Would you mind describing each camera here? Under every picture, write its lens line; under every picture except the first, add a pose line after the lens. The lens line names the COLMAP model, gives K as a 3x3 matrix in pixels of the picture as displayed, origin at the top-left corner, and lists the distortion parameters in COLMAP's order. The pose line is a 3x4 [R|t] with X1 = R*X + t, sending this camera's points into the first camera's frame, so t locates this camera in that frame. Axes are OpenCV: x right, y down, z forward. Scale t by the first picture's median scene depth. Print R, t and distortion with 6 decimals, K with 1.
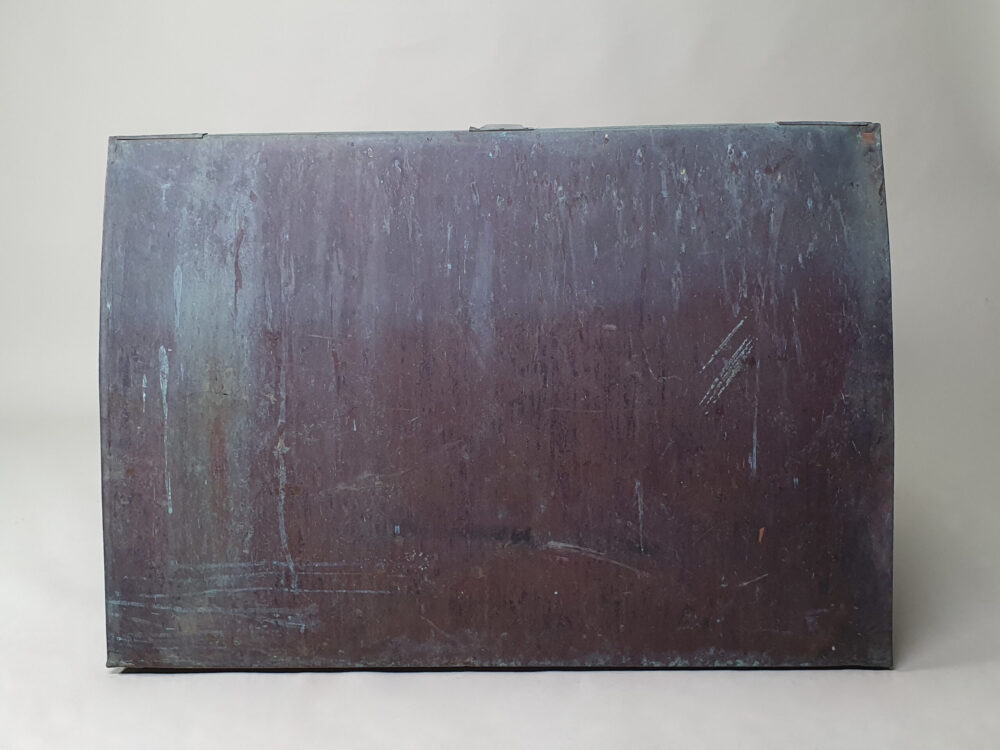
lens RADIAL K [[883.7, 0, 500.0], [0, 883.7, 375.0], [0, 0, 1]] dist [0.231125, -0.546767]
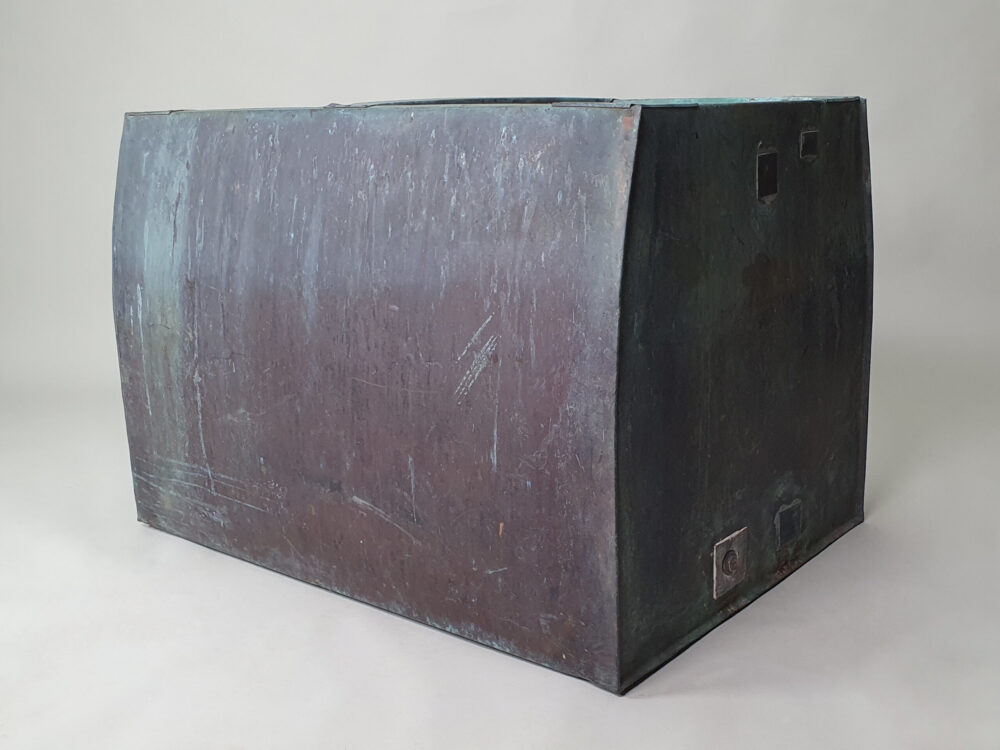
lens RADIAL K [[883.7, 0, 500.0], [0, 883.7, 375.0], [0, 0, 1]] dist [0.231125, -0.546767]
pose [[0.869543, 0.130629, -0.476267, 0.724491], [-0.064841, 0.986233, 0.152119, -0.140434], [0.489582, -0.101392, 0.866042, 0.154557]]
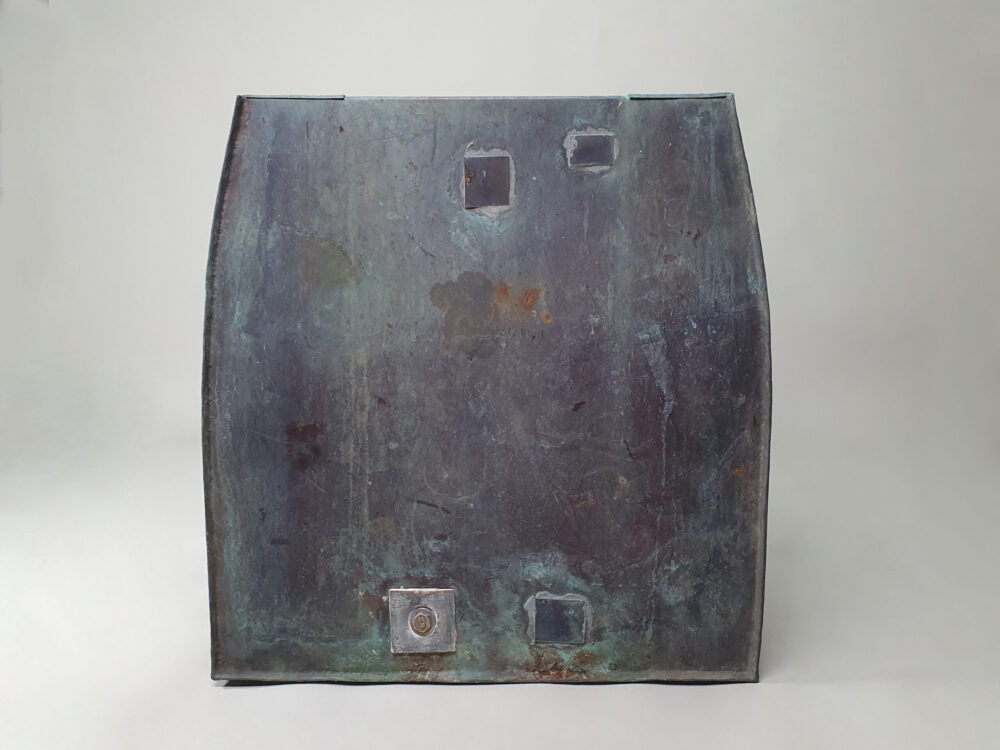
lens RADIAL K [[883.7, 0, 500.0], [0, 883.7, 375.0], [0, 0, 1]] dist [0.231125, -0.546767]
pose [[0.262152, 0.222894, -0.938933, 1.314357], [-0.152160, 0.970337, 0.187866, -0.209175], [0.952955, 0.093618, 0.288291, 0.970727]]
